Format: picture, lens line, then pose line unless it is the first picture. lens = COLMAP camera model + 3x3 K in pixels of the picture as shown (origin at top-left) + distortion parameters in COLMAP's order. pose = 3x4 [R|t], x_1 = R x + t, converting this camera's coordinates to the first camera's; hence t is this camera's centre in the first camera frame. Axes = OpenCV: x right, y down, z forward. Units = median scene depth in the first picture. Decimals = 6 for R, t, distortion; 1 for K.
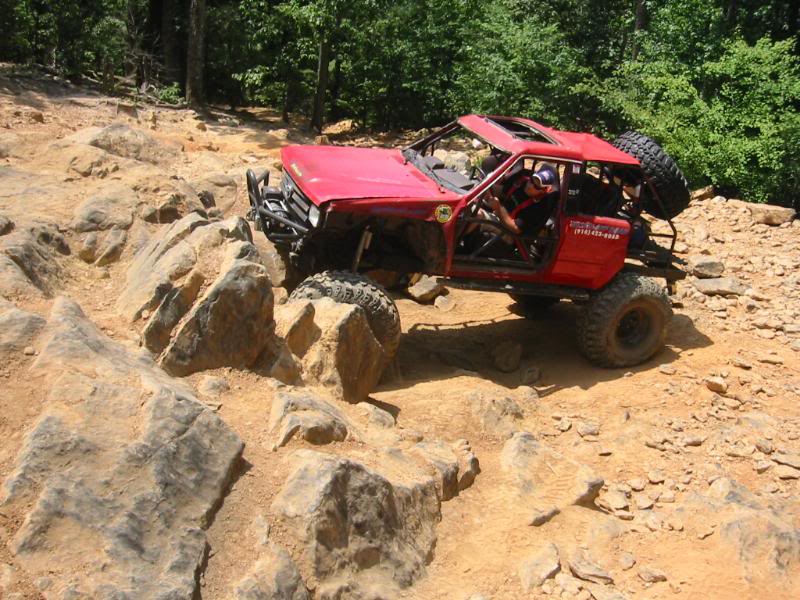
lens RADIAL K [[849.3, 0, 399.6], [0, 849.3, 288.8], [0, 0, 1]] dist [-0.115205, 0.076670]
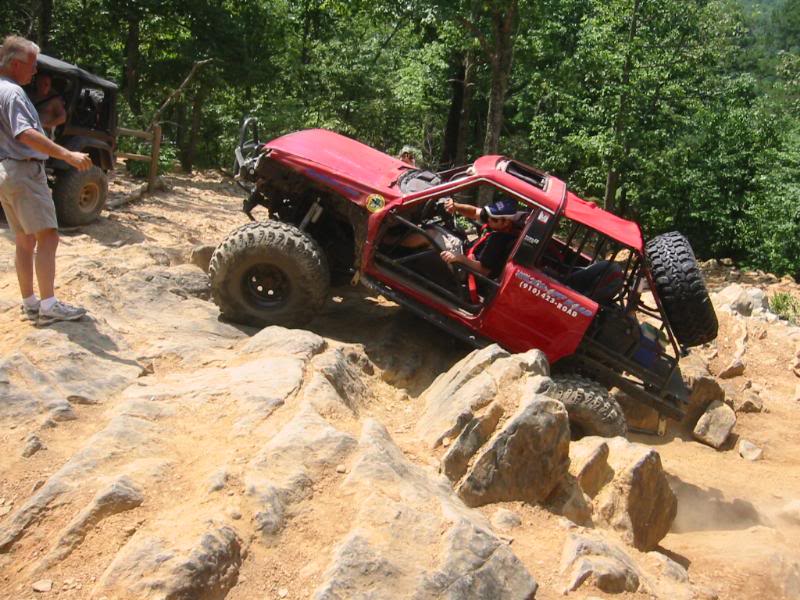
lens RADIAL K [[849.3, 0, 399.6], [0, 849.3, 288.8], [0, 0, 1]] dist [-0.115205, 0.076670]
pose [[0.947600, 0.038142, -0.317174, -0.031203], [-0.083230, 0.988035, -0.129843, -0.014337], [0.308426, 0.149437, 0.939437, -0.018814]]
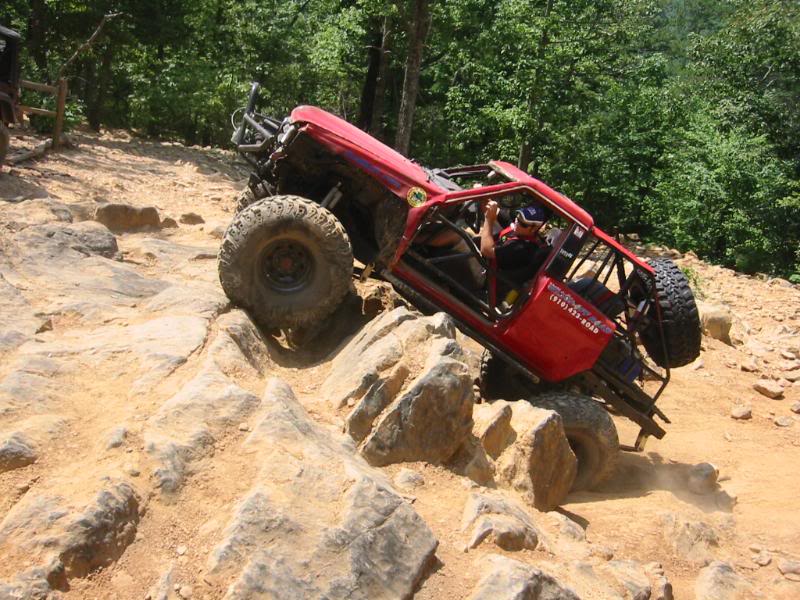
lens RADIAL K [[849.3, 0, 399.6], [0, 849.3, 288.8], [0, 0, 1]] dist [-0.115205, 0.076670]
pose [[0.973965, 0.067564, -0.216398, -0.026034], [-0.091680, 0.990405, -0.103409, -0.004688], [0.207335, 0.120556, 0.970813, -0.011737]]
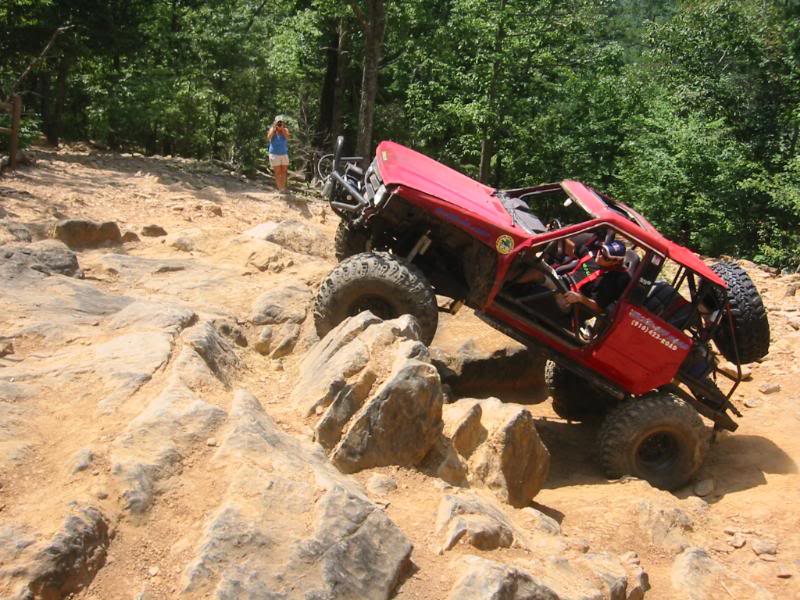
lens RADIAL K [[849.3, 0, 399.6], [0, 849.3, 288.8], [0, 0, 1]] dist [-0.115205, 0.076670]
pose [[0.983046, 0.018236, -0.182448, -0.017836], [-0.037620, 0.993933, -0.103351, -0.012506], [0.179457, 0.108463, 0.977768, -0.009247]]
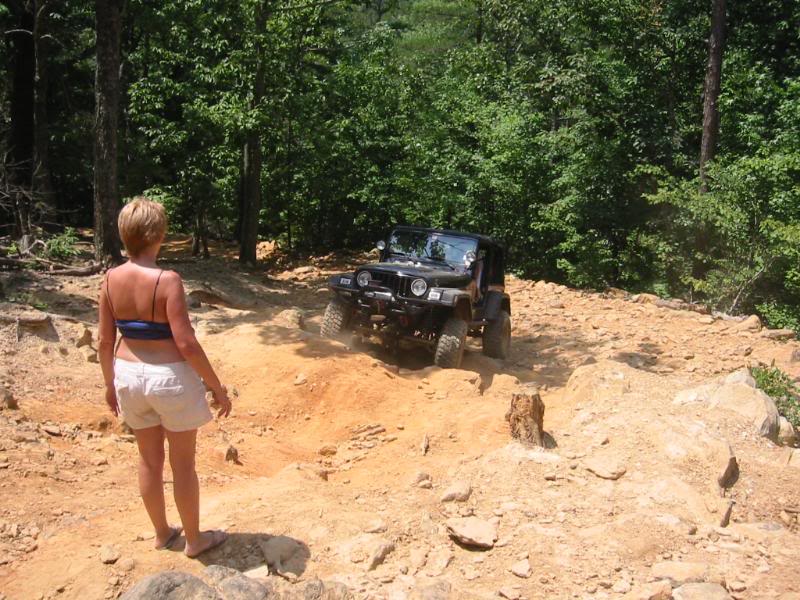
lens RADIAL K [[849.3, 0, 399.6], [0, 849.3, 288.8], [0, 0, 1]] dist [-0.115205, 0.076670]
pose [[0.980837, -0.093392, 0.170988, -0.560457], [0.109514, 0.990135, -0.087405, -0.488526], [-0.161138, 0.104456, 0.981389, 1.347070]]
